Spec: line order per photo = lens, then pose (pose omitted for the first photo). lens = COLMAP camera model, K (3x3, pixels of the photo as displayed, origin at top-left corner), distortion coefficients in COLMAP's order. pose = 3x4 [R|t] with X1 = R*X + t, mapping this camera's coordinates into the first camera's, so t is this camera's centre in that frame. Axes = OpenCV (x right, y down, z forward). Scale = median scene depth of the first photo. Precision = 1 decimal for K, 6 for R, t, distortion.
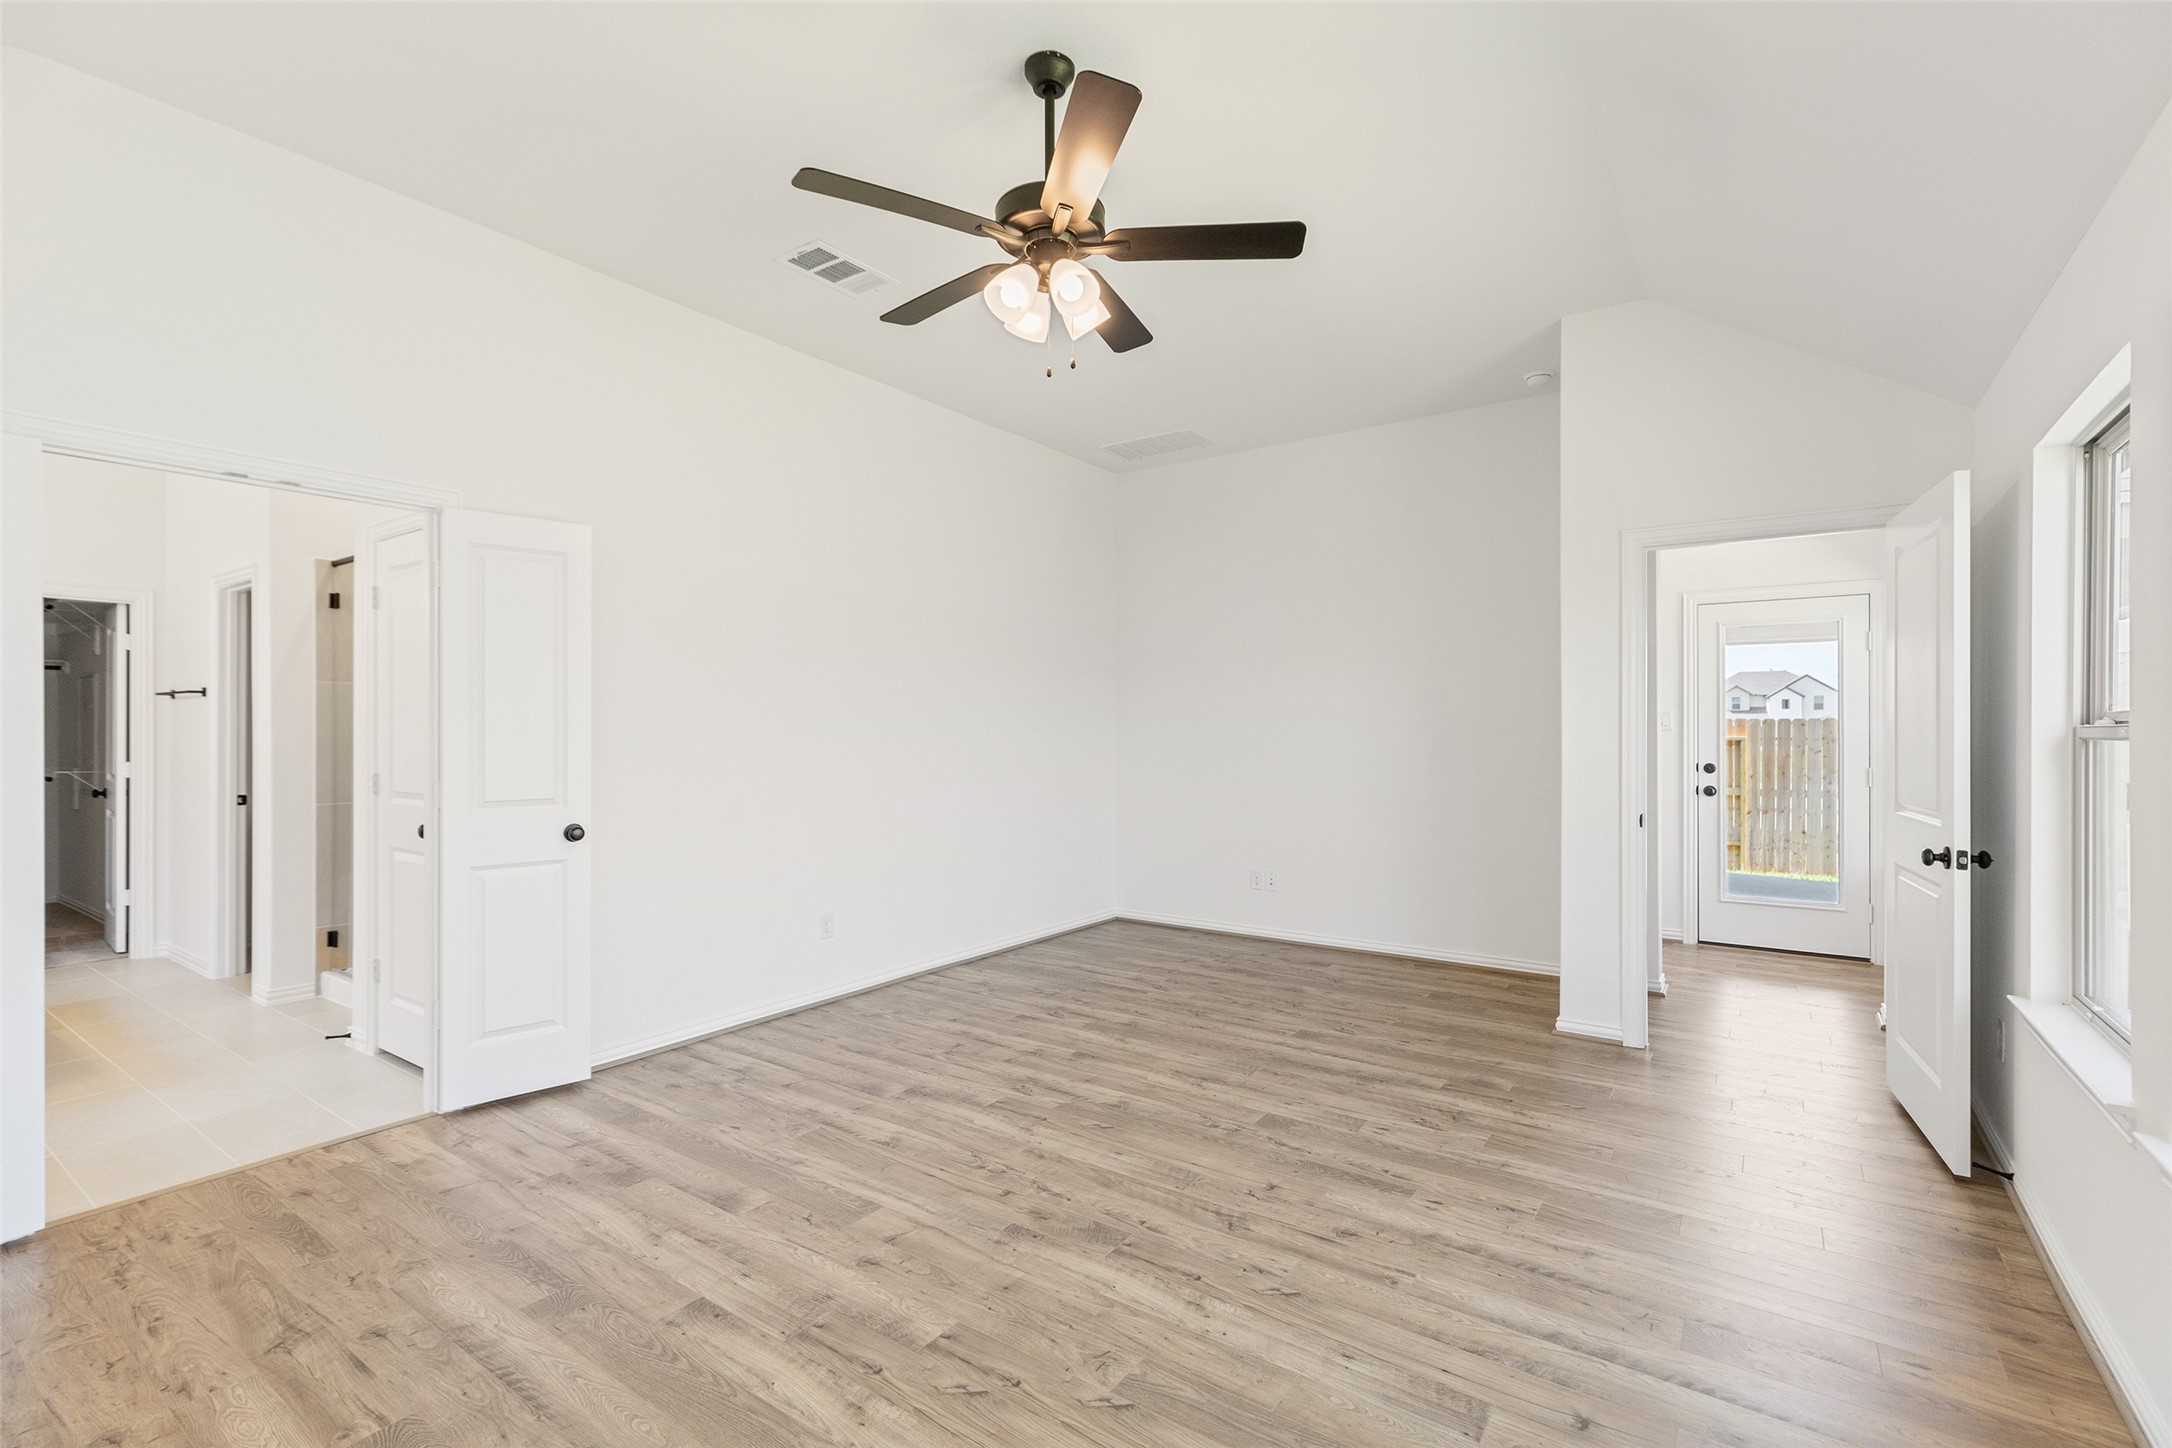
lens RADIAL K [[971.8, 0, 1081.1], [0, 971.8, 732.5], [0, 0, 1]] dist [0.001611, 0.001112]
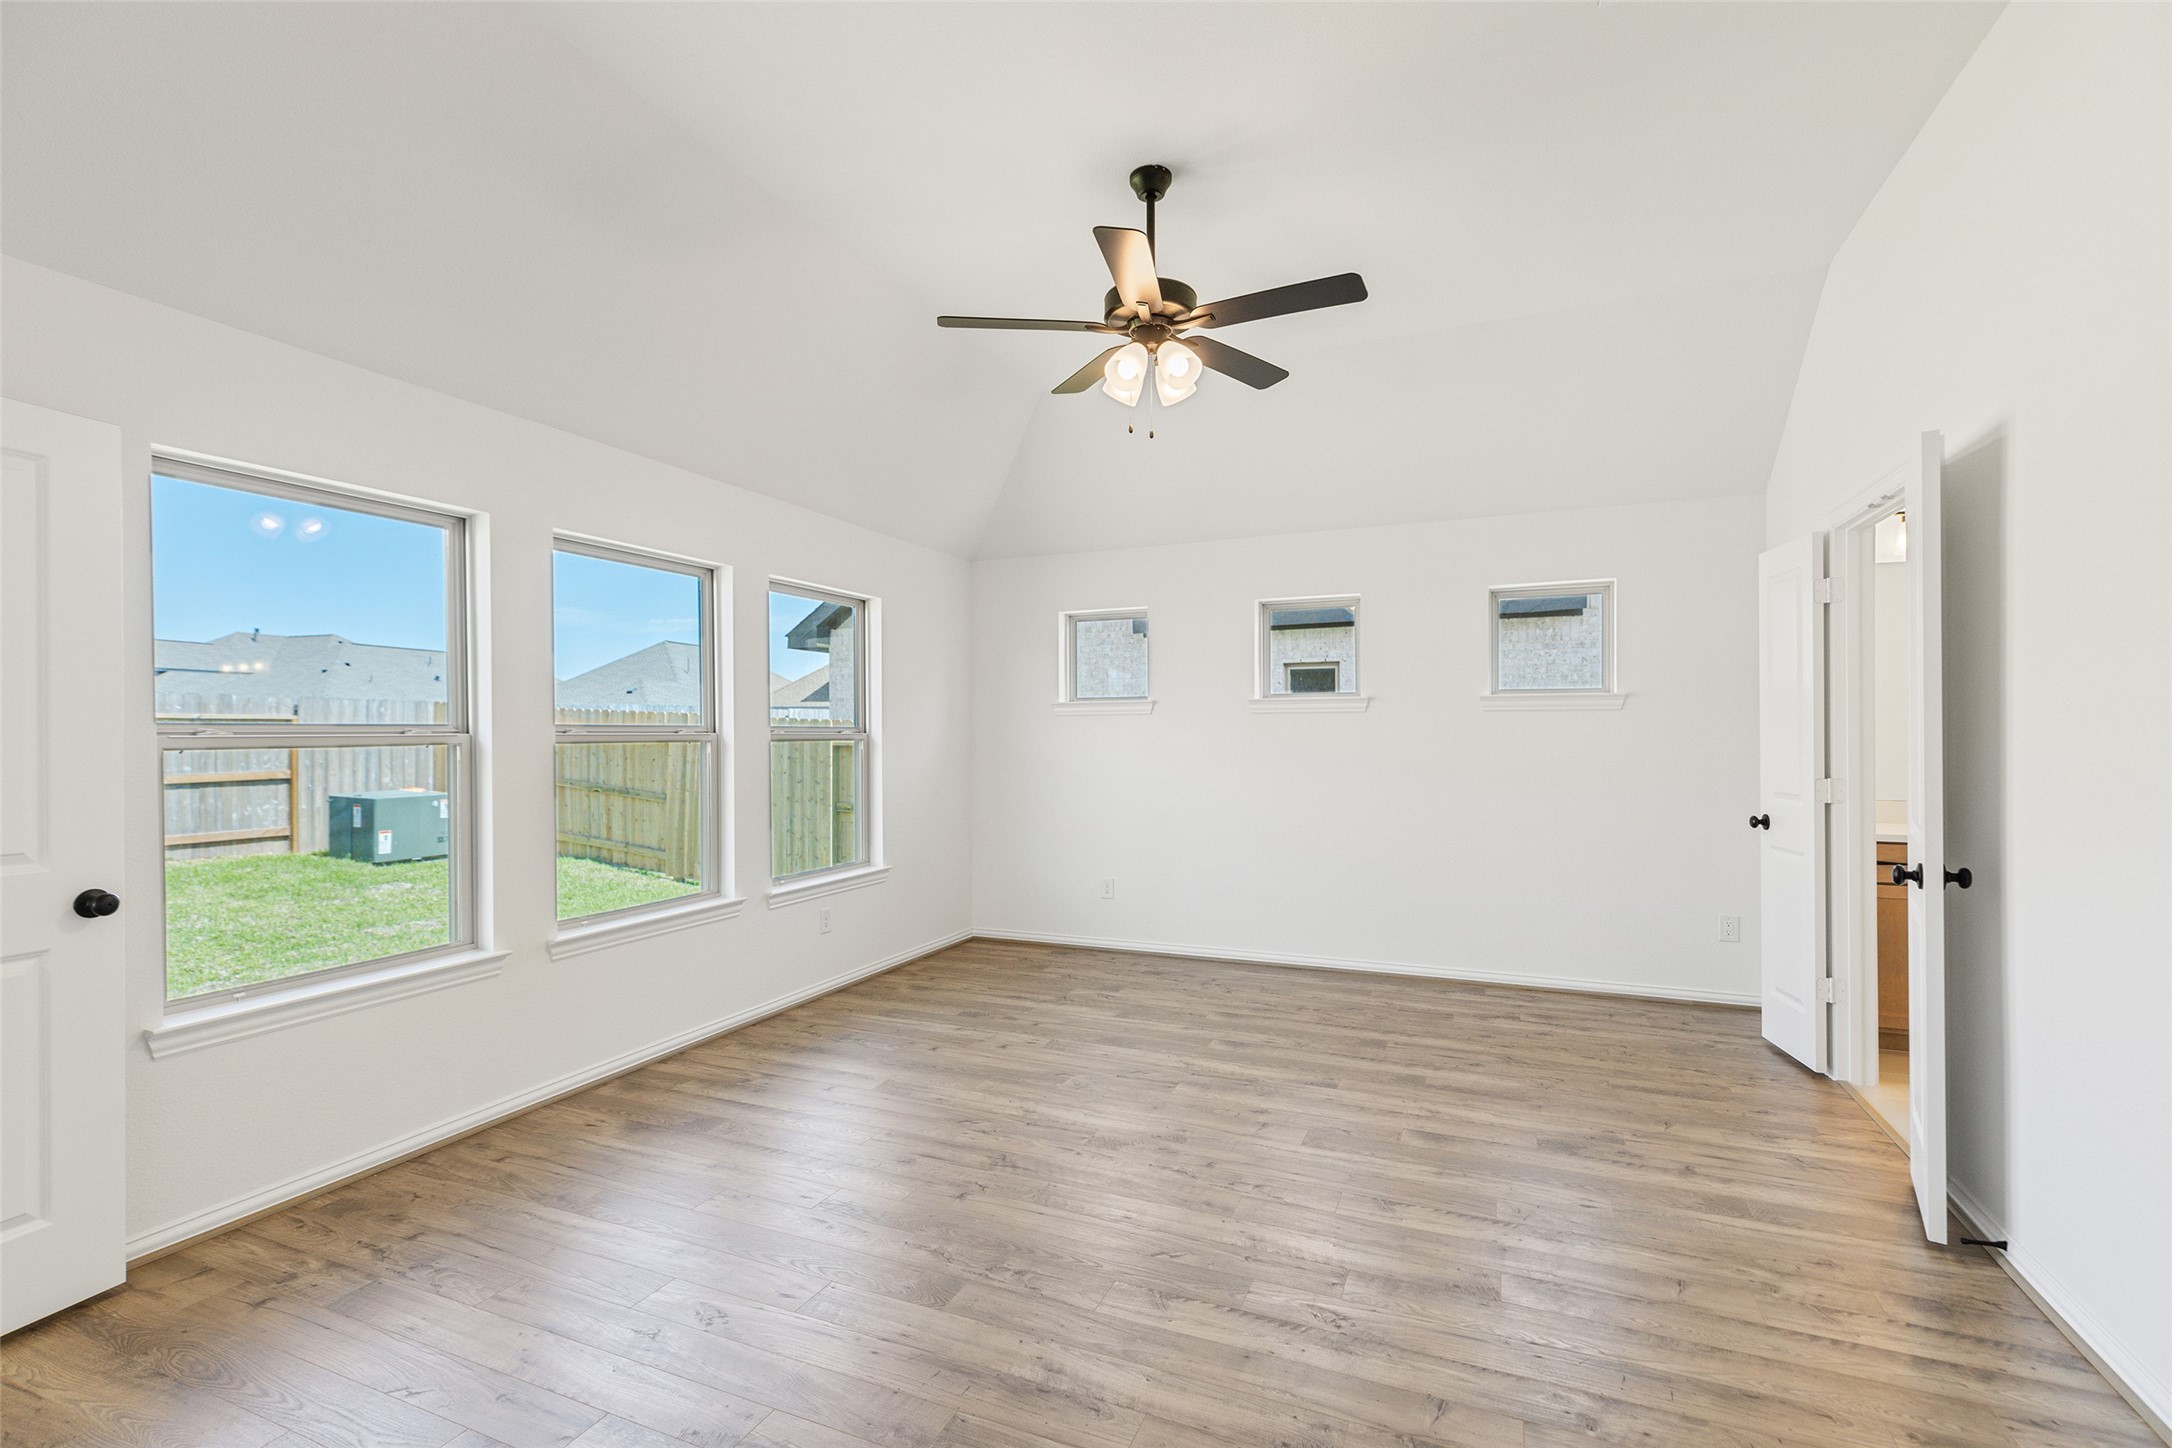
lens RADIAL K [[971.8, 0, 1080.6], [0, 971.8, 727.6], [0, 0, 1]] dist [0.001611, 0.001112]
pose [[-0.977800, 0.003646, -0.209510, 0.288164], [0.004451, 0.999984, -0.003371, -0.005750], [0.209494, -0.004229, -0.977801, 2.033114]]
